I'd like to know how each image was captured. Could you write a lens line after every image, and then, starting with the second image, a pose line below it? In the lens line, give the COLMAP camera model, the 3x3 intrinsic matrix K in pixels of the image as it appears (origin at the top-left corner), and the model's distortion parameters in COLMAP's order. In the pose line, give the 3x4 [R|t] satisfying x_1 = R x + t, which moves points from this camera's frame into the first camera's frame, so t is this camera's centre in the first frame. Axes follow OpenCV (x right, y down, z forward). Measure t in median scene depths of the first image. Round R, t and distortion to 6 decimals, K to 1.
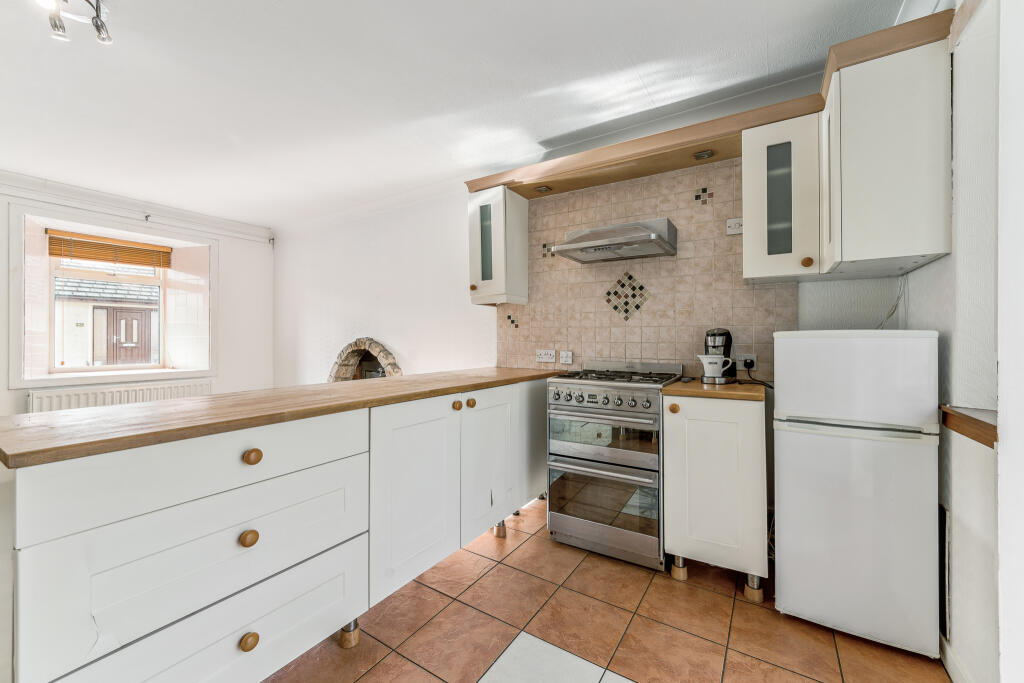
lens RADIAL K [[405.2, 0, 517.4], [0, 405.2, 341.1], [0, 0, 1]] dist [0.001773, -0.000229]
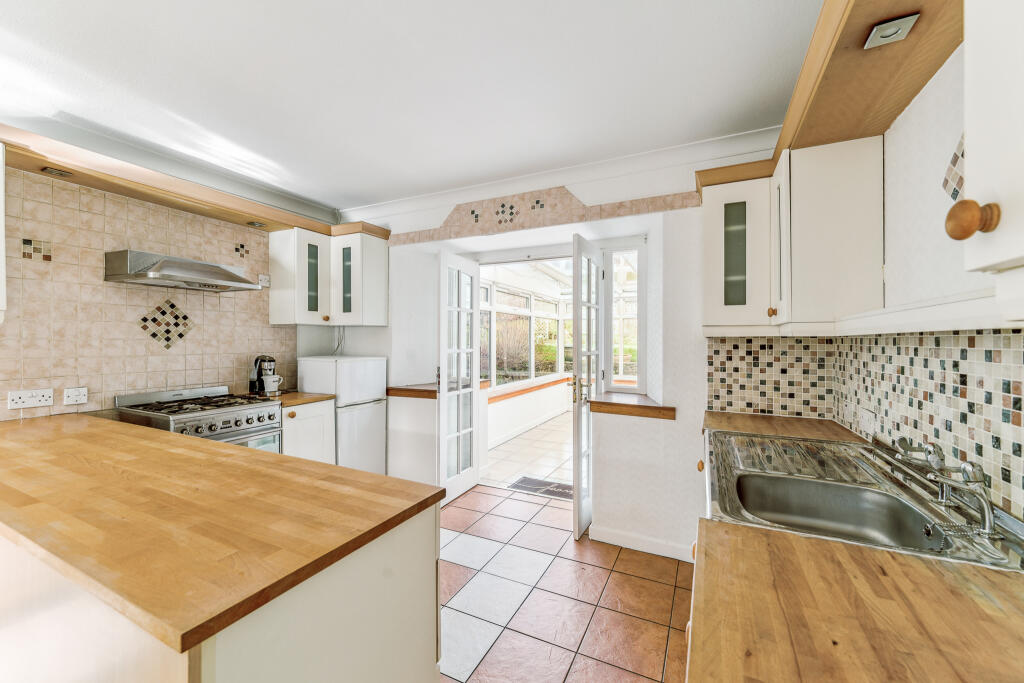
lens RADIAL K [[405.2, 0, 508.4], [0, 405.2, 341.2], [0, 0, 1]] dist [0.001773, -0.000229]
pose [[-0.099150, -0.005388, 0.995058, -0.781385], [0.002083, 0.999982, 0.005622, -0.071401], [-0.995070, 0.002631, -0.099137, 0.264330]]
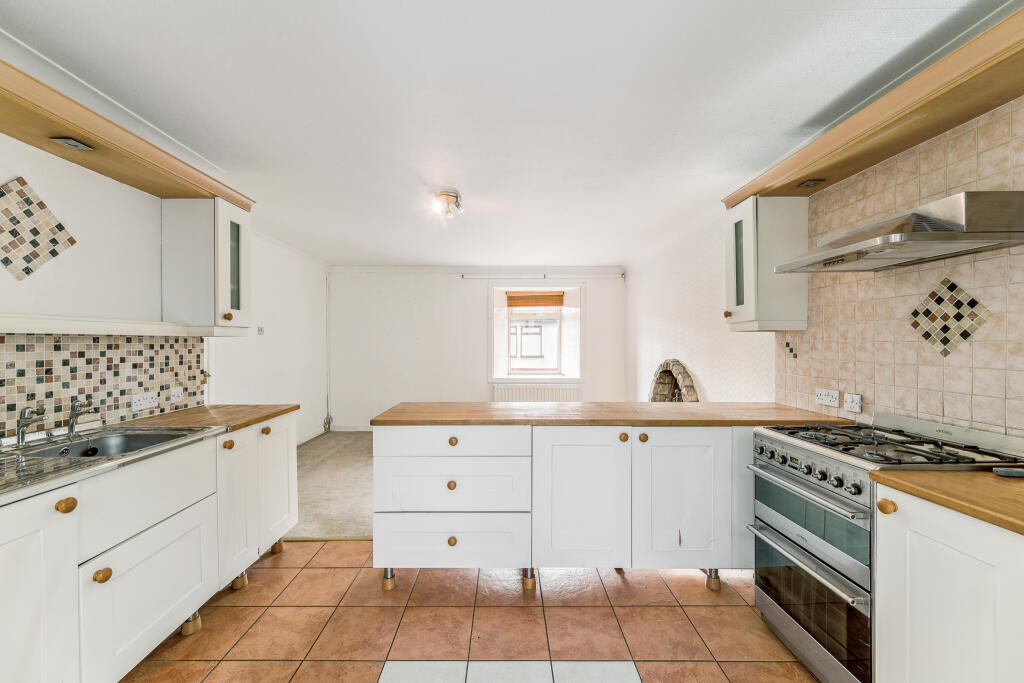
lens RADIAL K [[405.2, 0, 507.4], [0, 405.2, 348.2], [0, 0, 1]] dist [0.001773, -0.000229]
pose [[0.536625, 0.008824, -0.843775, 0.425219], [-0.004667, 0.999961, 0.007489, -0.063373], [0.843808, -0.000081, 0.536645, 0.092910]]
